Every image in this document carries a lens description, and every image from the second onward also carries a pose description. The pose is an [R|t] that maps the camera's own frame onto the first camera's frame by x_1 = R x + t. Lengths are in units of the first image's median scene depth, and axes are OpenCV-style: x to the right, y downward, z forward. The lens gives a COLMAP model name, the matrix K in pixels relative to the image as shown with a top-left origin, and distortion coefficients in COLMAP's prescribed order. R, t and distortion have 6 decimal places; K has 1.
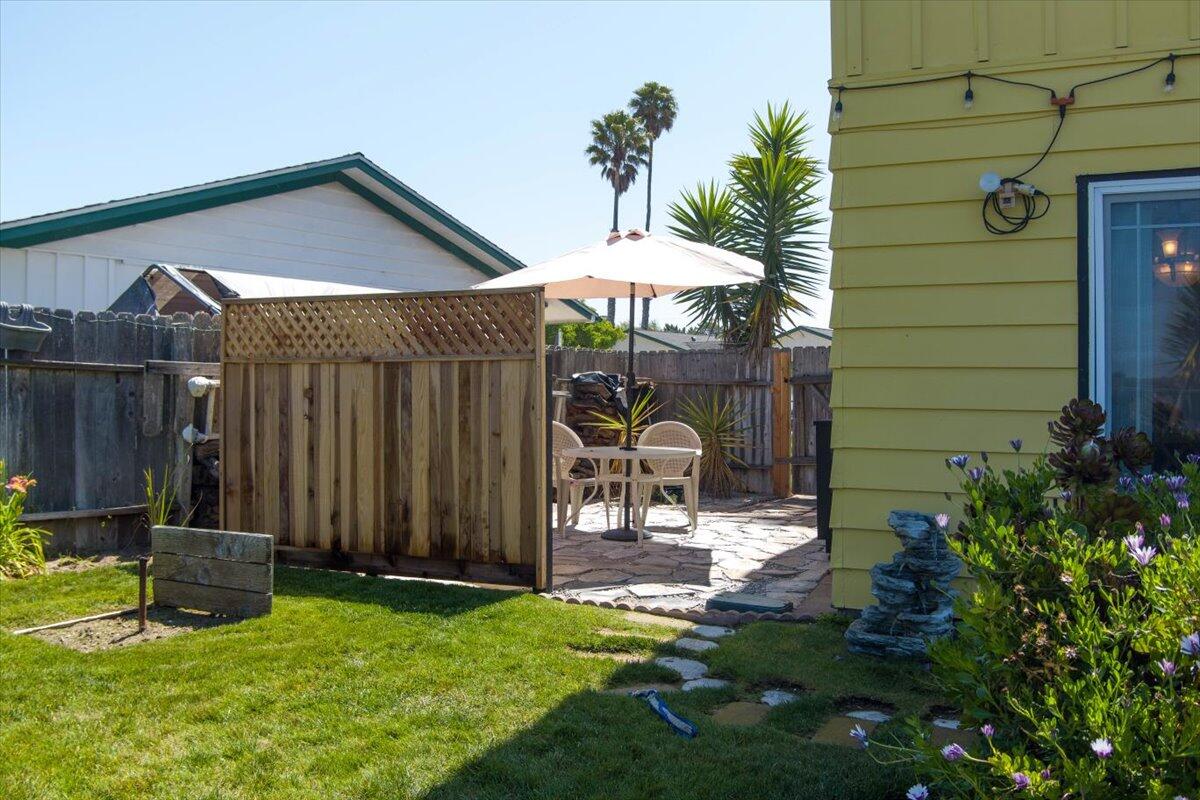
lens RADIAL K [[985.9, 0, 600.0], [0, 985.9, 400.0], [0, 0, 1]] dist [-0.066161, 0.002501]
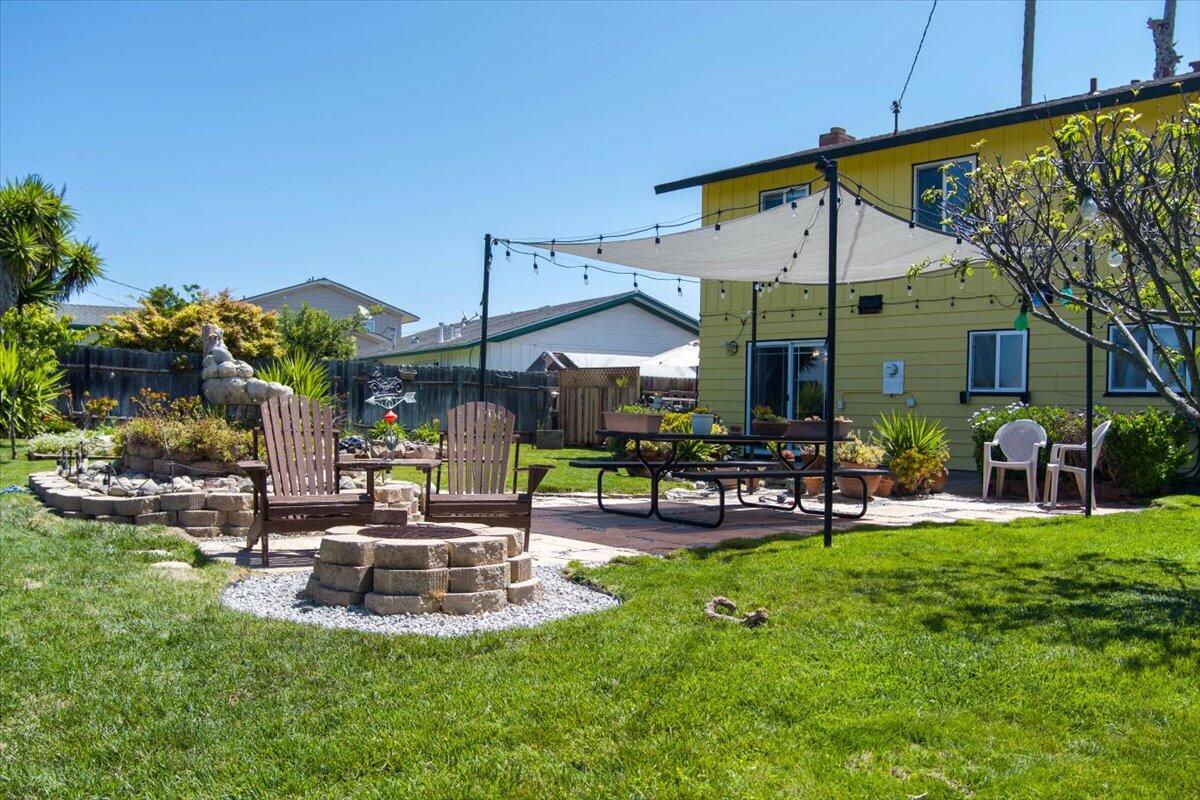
lens RADIAL K [[957.3, 0, 603.7], [0, 957.3, 422.6], [0, 0, 1]] dist [-0.061655, -0.004680]
pose [[0.919483, 0.019687, -0.392636, 1.049841], [-0.020246, 0.999791, 0.002719, 0.071457], [0.392608, 0.005450, 0.919690, -1.965637]]
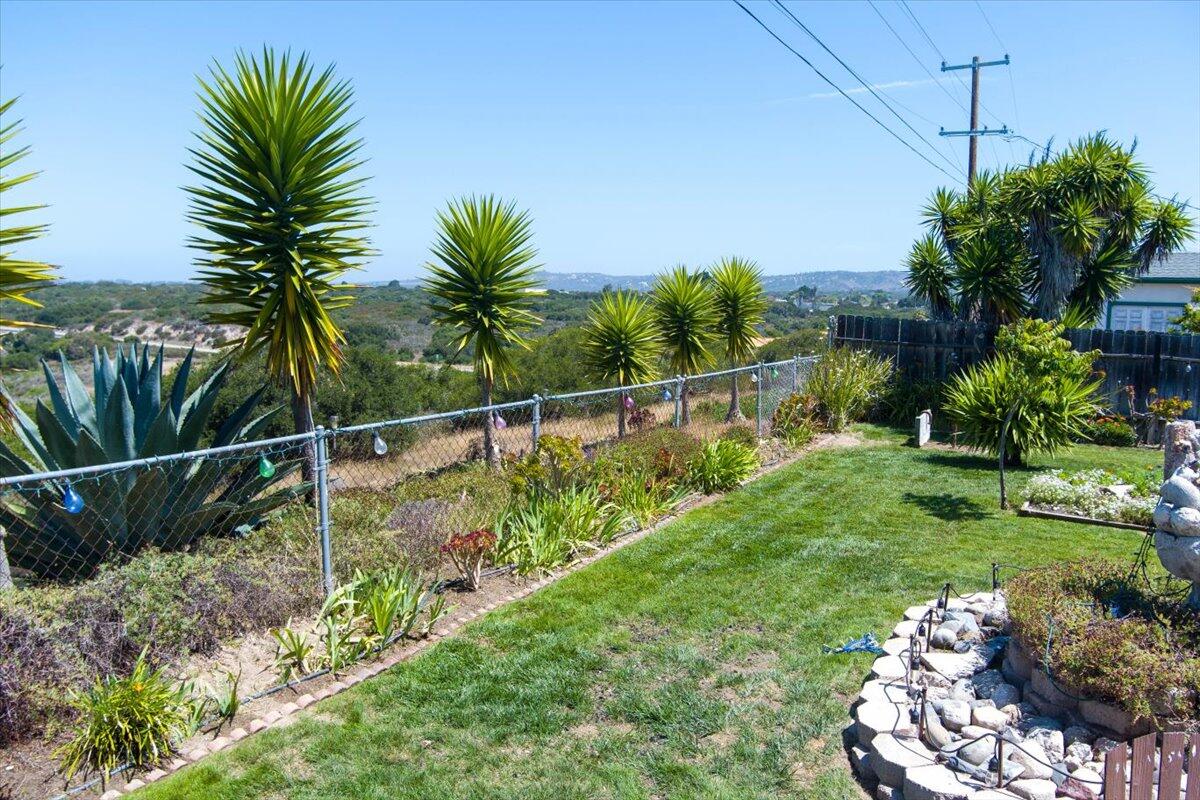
lens RADIAL K [[951.1, 0, 600.0], [0, 951.1, 400.0], [0, 0, 1]] dist [-0.064638, -0.004575]
pose [[0.048228, 0.094593, -0.994347, 0.758950], [-0.033589, 0.995096, 0.093035, -0.102049], [0.998271, 0.028912, 0.051169, -1.512071]]
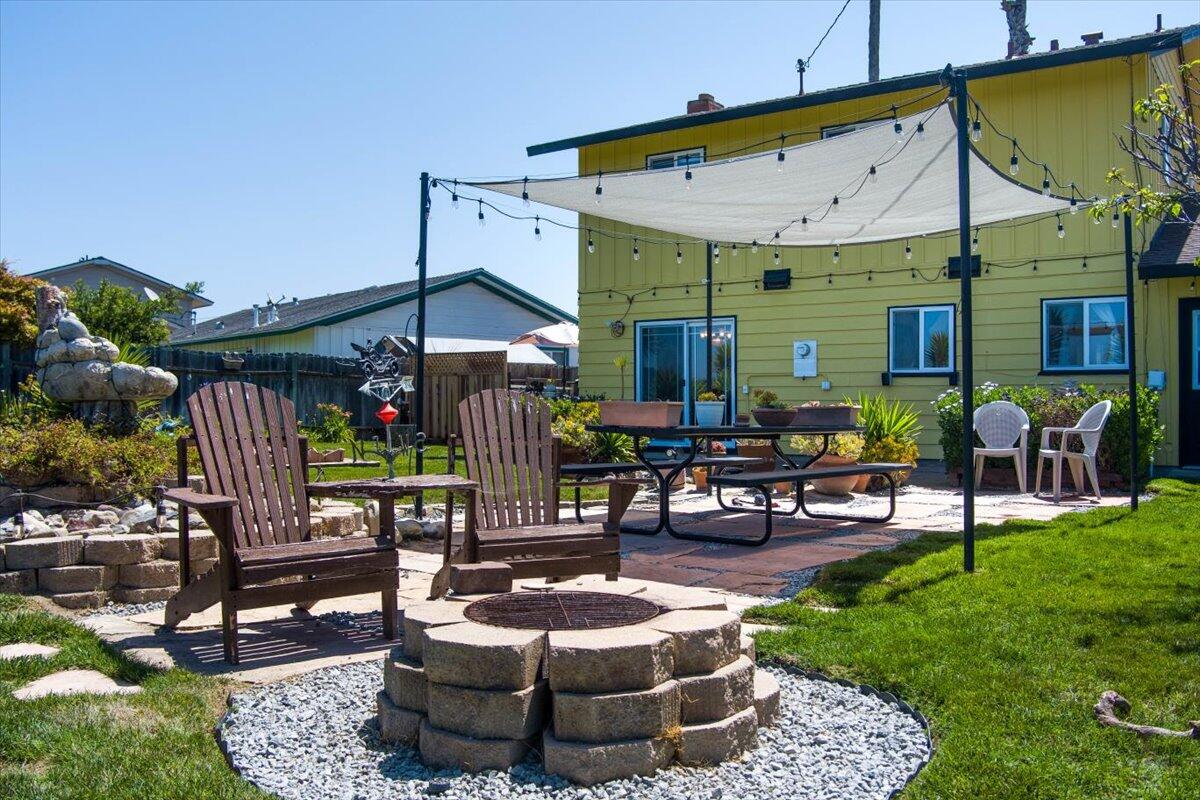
lens RADIAL K [[985.9, 0, 600.0], [0, 985.9, 400.0], [0, 0, 1]] dist [-0.066161, 0.002501]
pose [[0.980092, -0.003883, -0.198505, 0.764276], [0.001507, 0.999925, -0.012117, 0.071900], [0.198537, 0.011577, 0.980025, -1.794268]]
